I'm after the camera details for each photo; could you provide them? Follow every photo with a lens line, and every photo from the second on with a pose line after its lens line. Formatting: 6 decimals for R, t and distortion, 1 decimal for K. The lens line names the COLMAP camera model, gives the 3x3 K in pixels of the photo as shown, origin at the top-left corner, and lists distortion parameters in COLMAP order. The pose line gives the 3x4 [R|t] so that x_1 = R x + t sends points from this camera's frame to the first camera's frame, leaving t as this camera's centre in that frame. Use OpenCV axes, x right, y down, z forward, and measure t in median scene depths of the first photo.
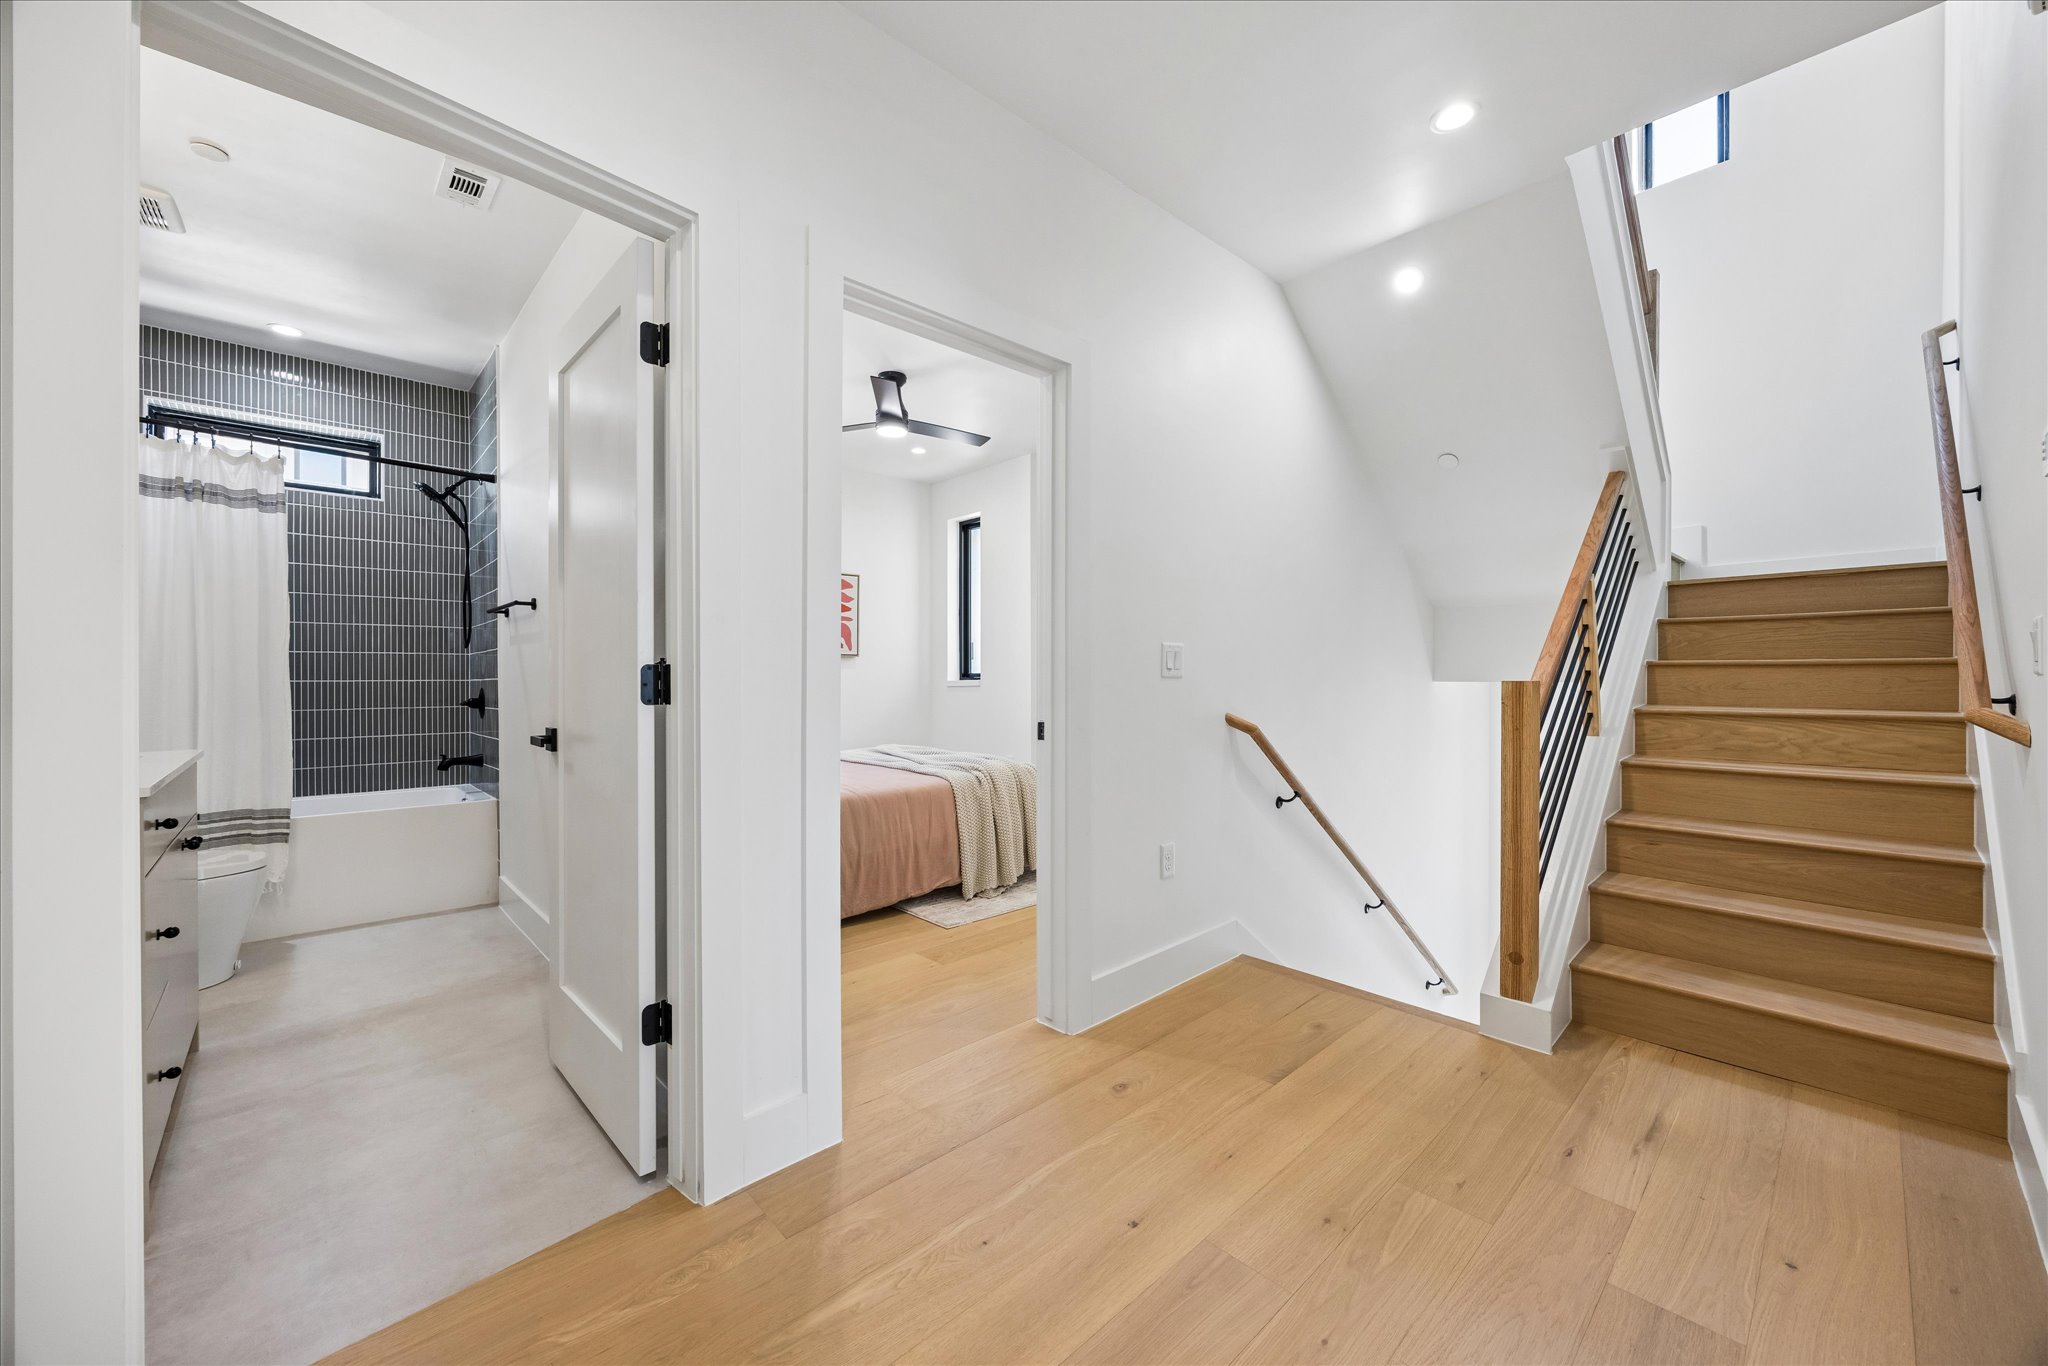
lens RADIAL K [[781.7, 0, 1034.4], [0, 781.7, 679.2], [0, 0, 1]] dist [0.009045, -0.000097]
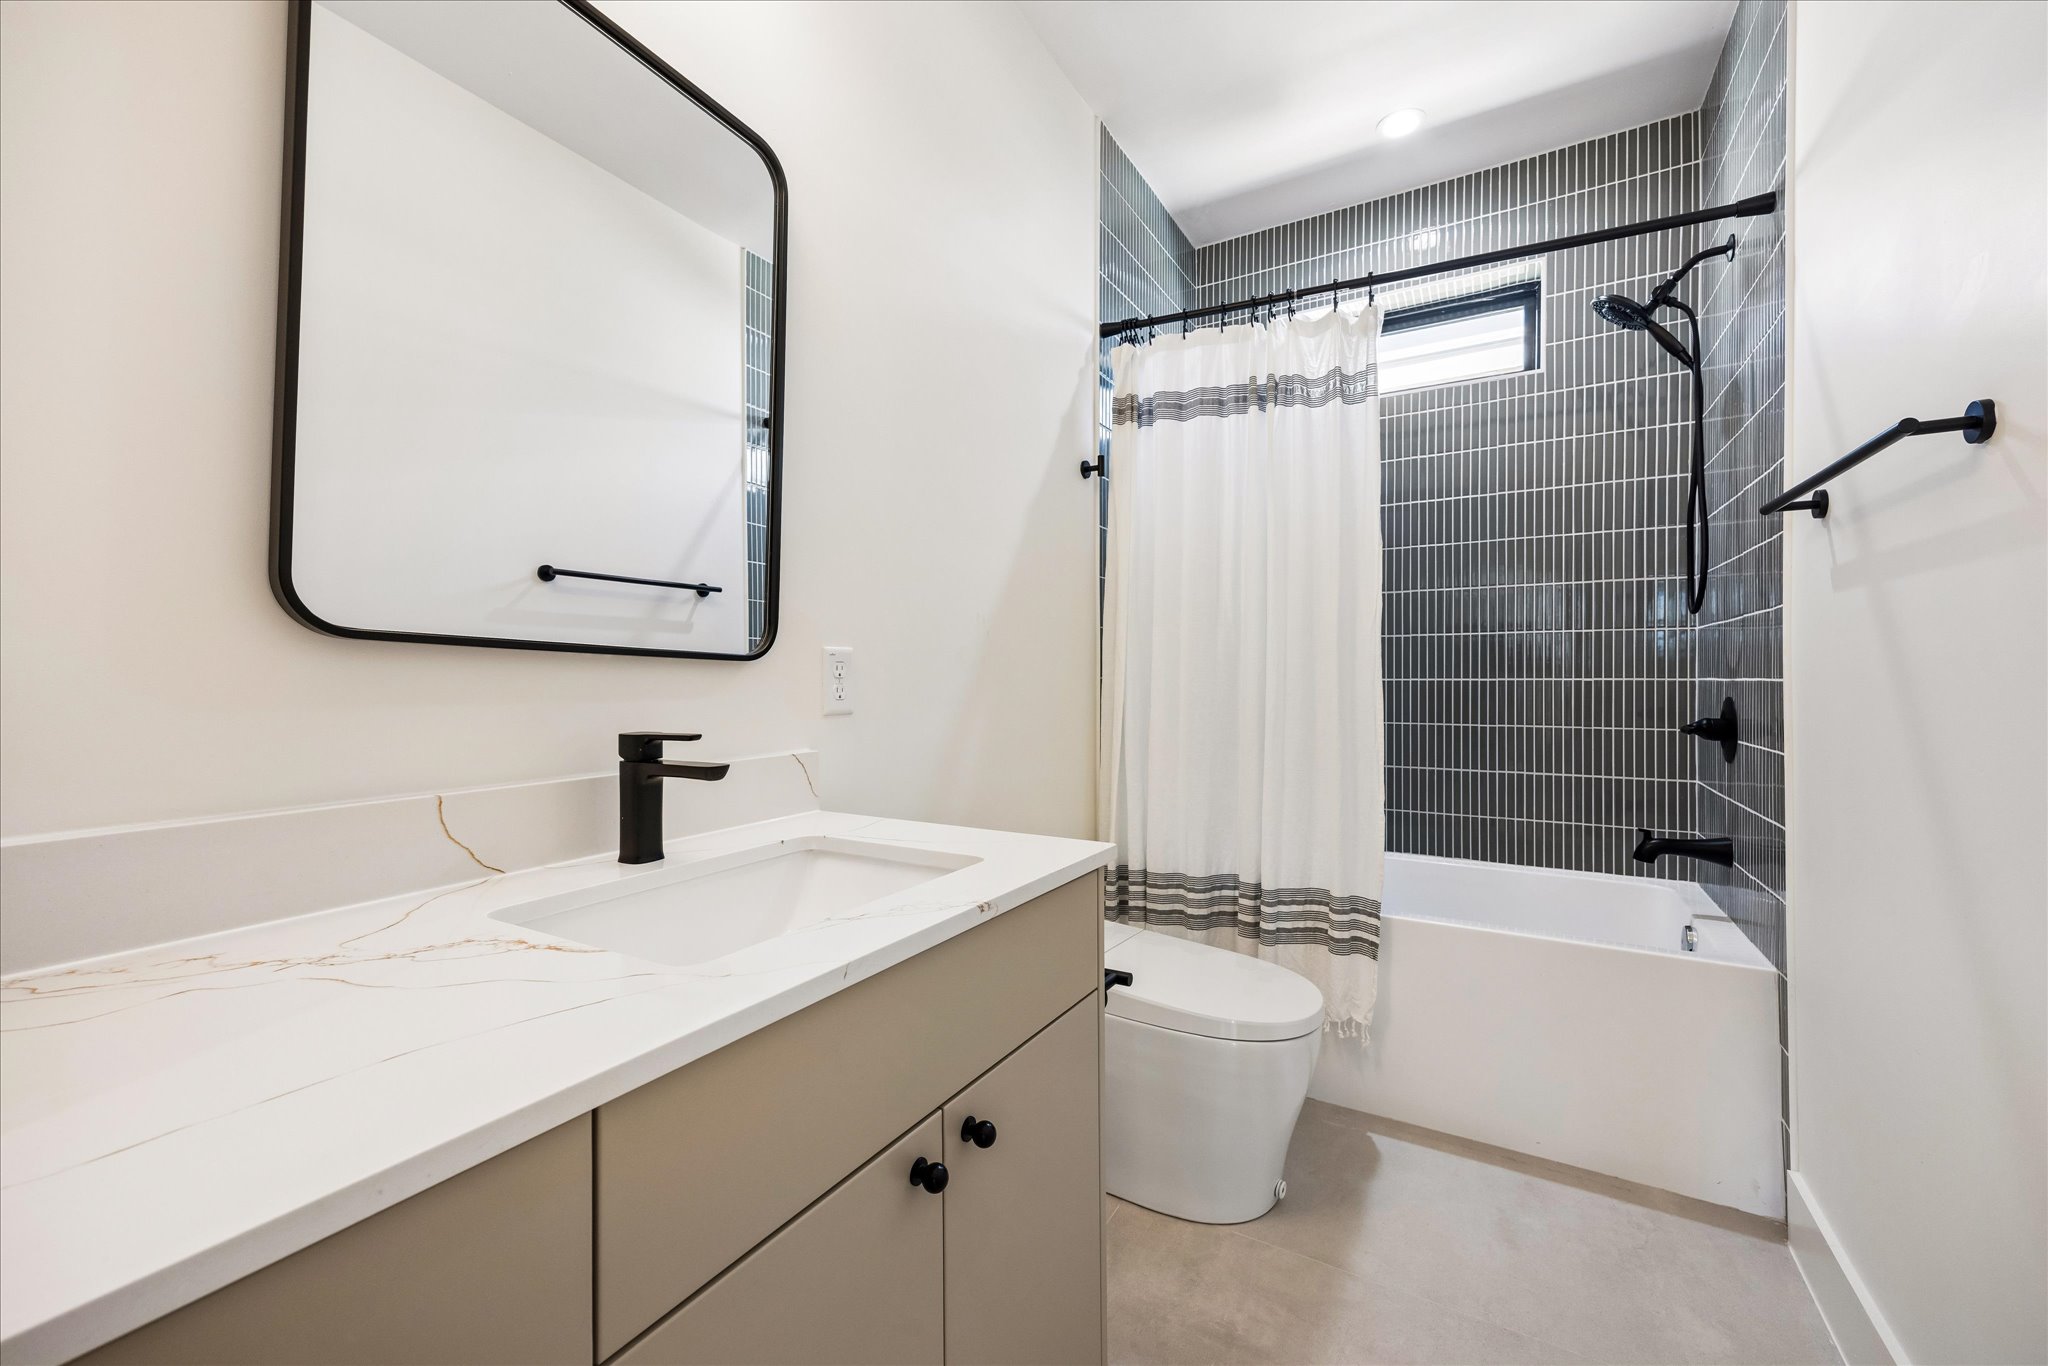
lens RADIAL K [[781.7, 0, 1034.4], [0, 781.7, 679.2], [0, 0, 1]] dist [0.009045, -0.000097]
pose [[0.266231, 0.011403, -0.963842, -0.413248], [0.003511, 0.999912, 0.012800, -0.007861], [0.963903, -0.006792, 0.266167, 0.544588]]
